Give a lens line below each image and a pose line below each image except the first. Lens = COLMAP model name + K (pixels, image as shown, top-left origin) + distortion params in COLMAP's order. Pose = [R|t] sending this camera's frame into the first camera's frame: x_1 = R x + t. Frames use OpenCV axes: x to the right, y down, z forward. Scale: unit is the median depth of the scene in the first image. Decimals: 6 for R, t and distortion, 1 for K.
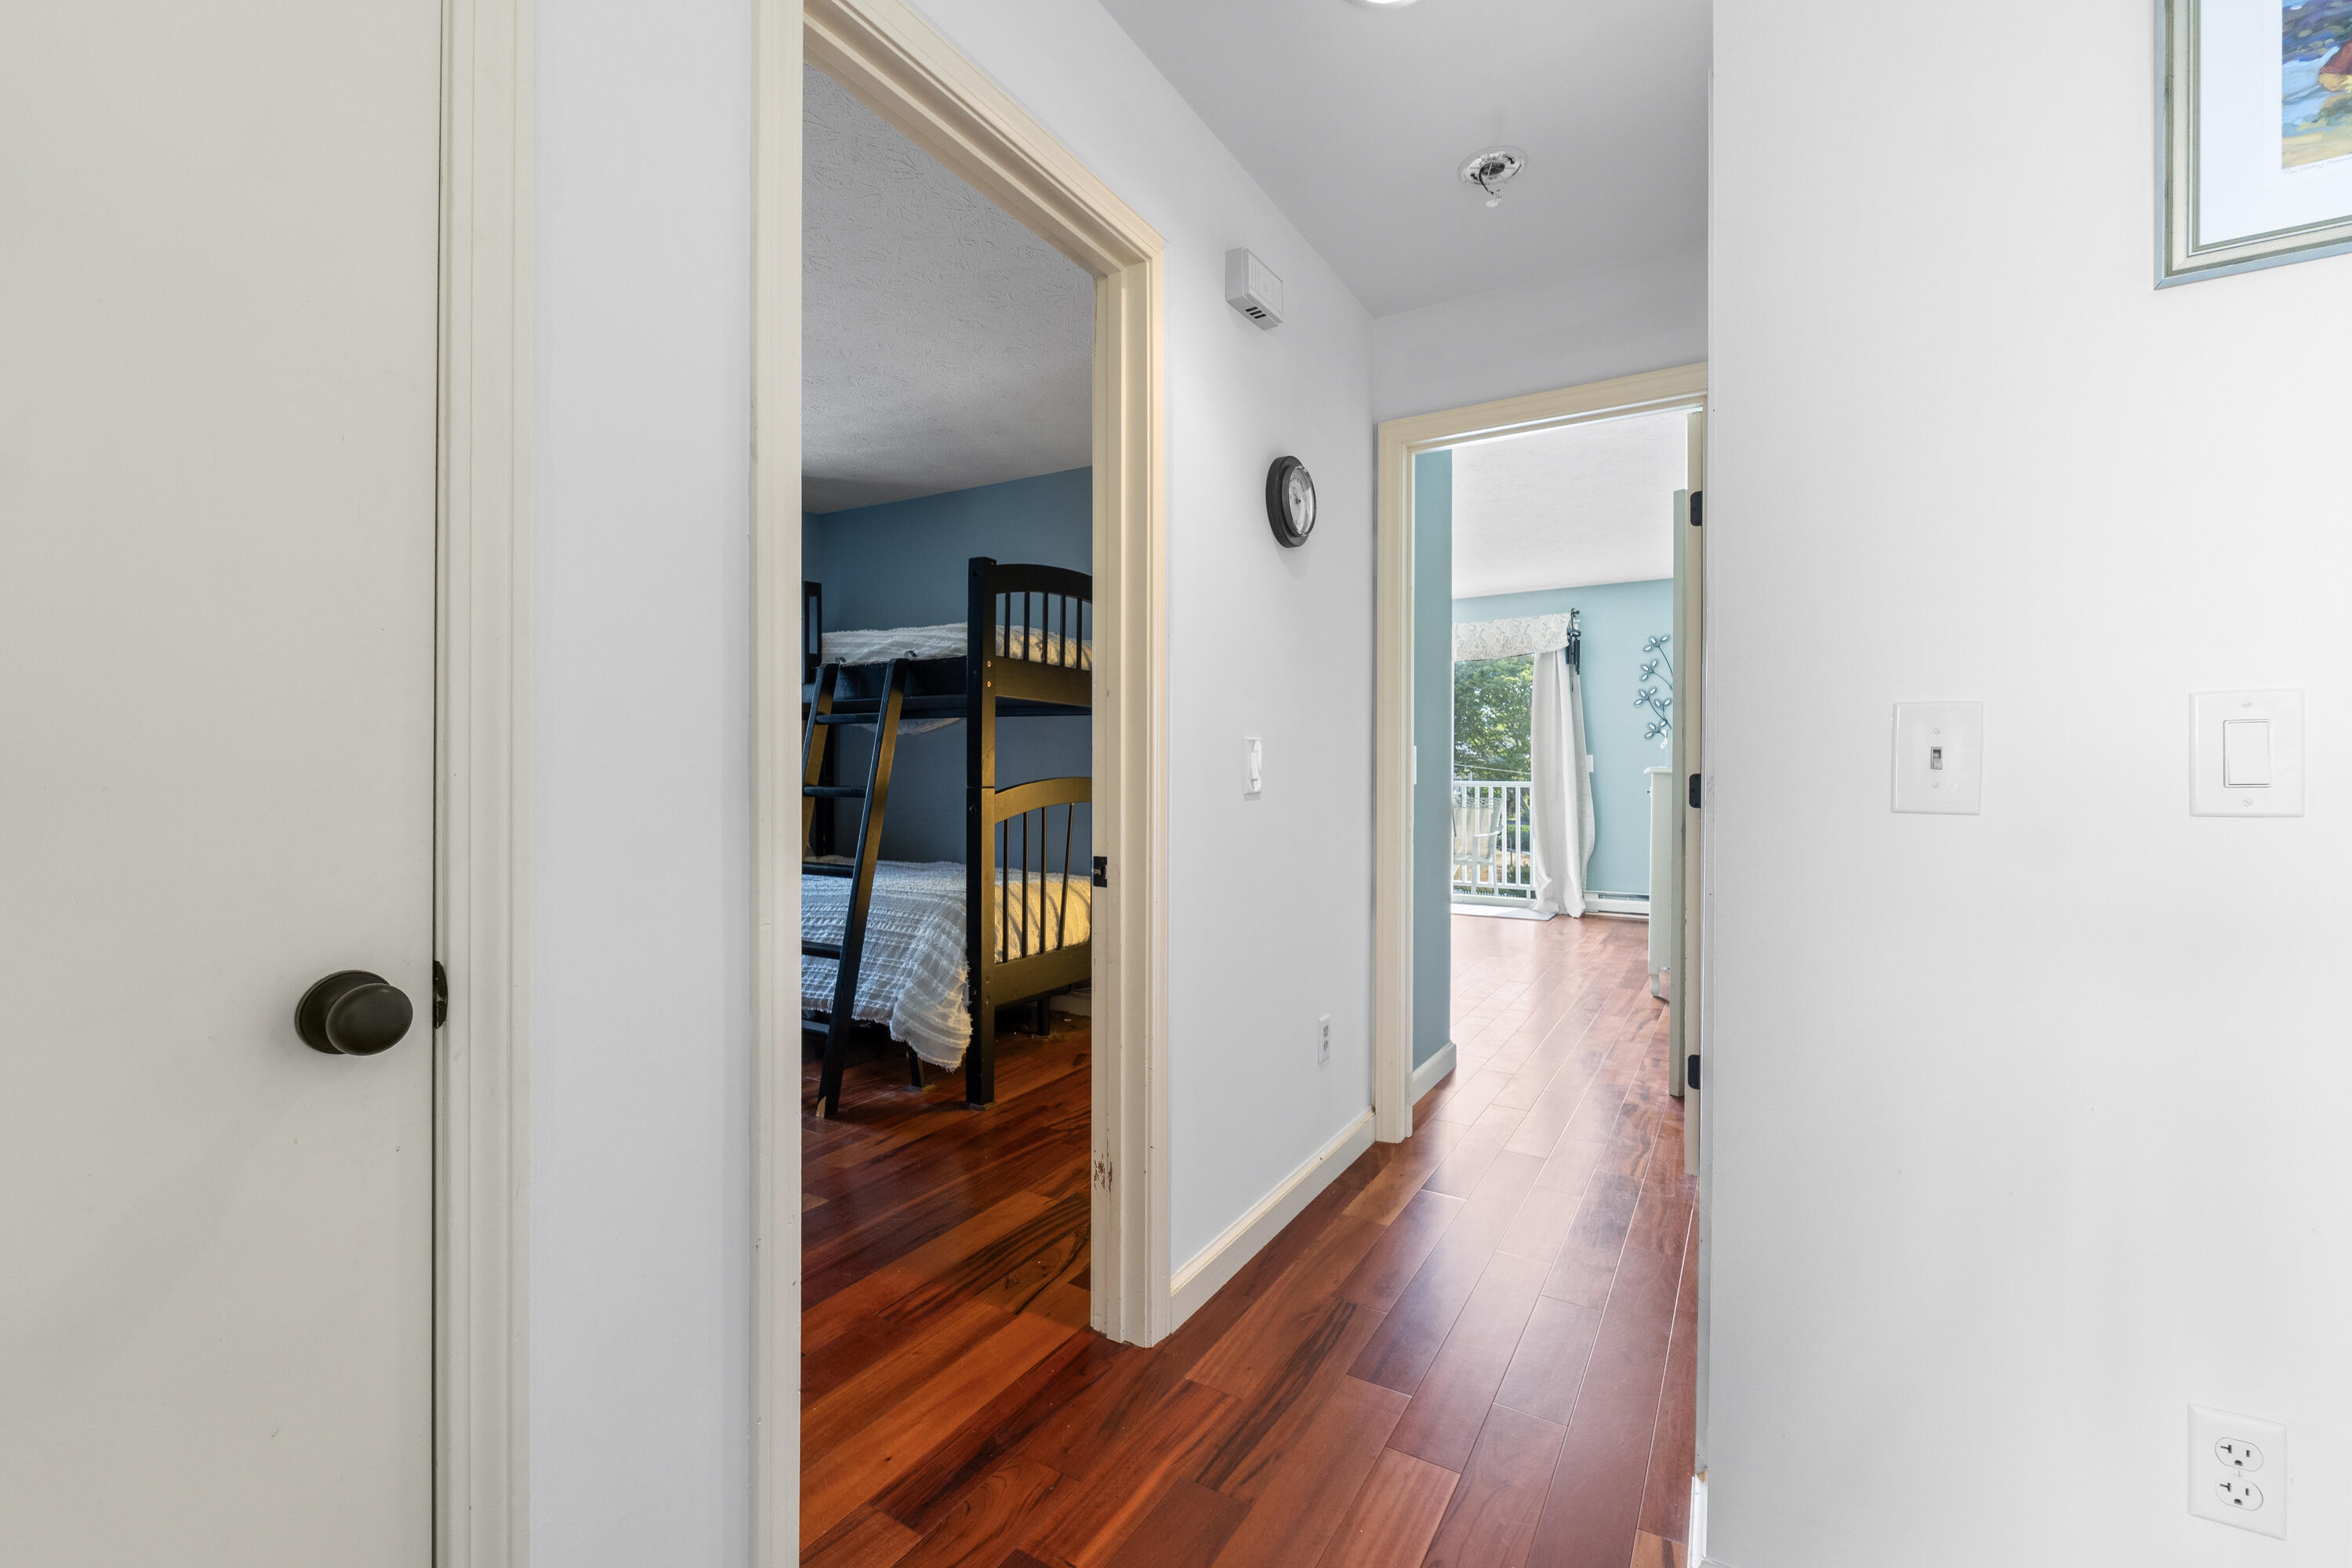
lens RADIAL K [[987.3, 0, 1171.9], [0, 987.3, 774.7], [0, 0, 1]] dist [-0.008318, 0.000833]
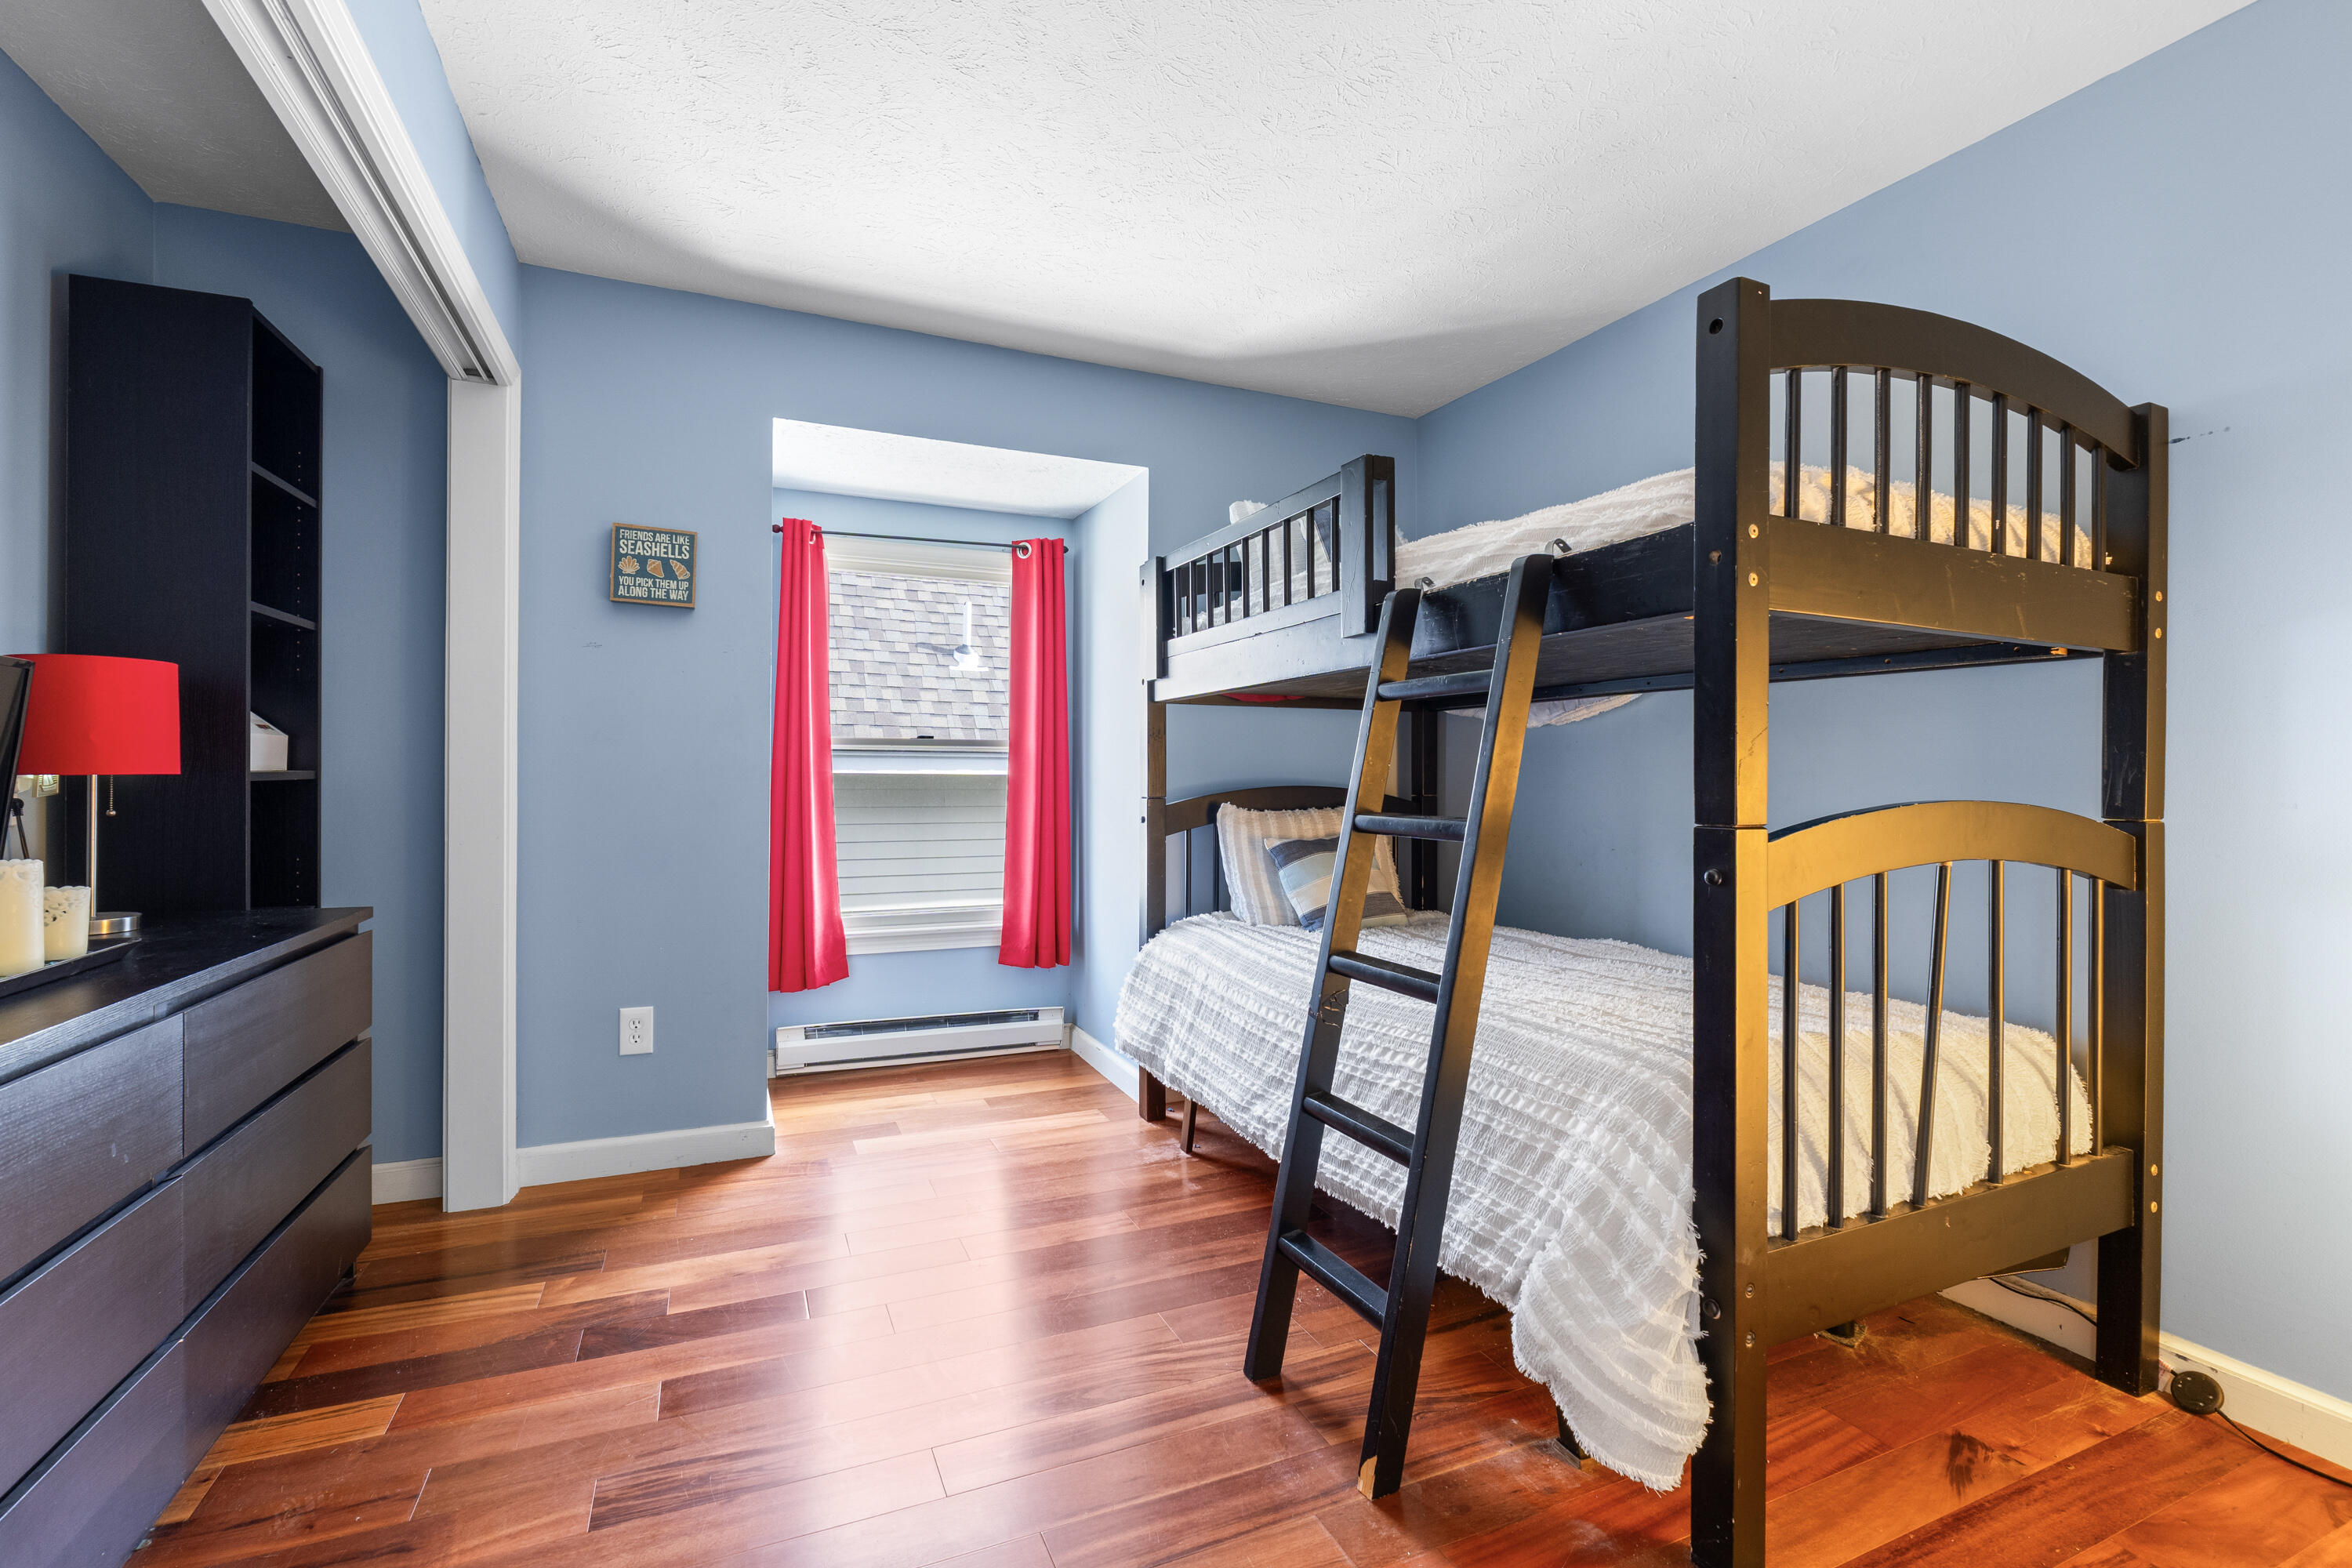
lens RADIAL K [[1017.9, 0, 1145.4], [0, 1017.9, 777.0], [0, 0, 1]] dist [-0.014708, -0.000292]
pose [[0.806382, -0.000379, -0.591395, -0.135295], [0.000836, 1.000000, 0.000499, -0.009156], [0.591394, -0.000897, 0.806382, 0.485578]]
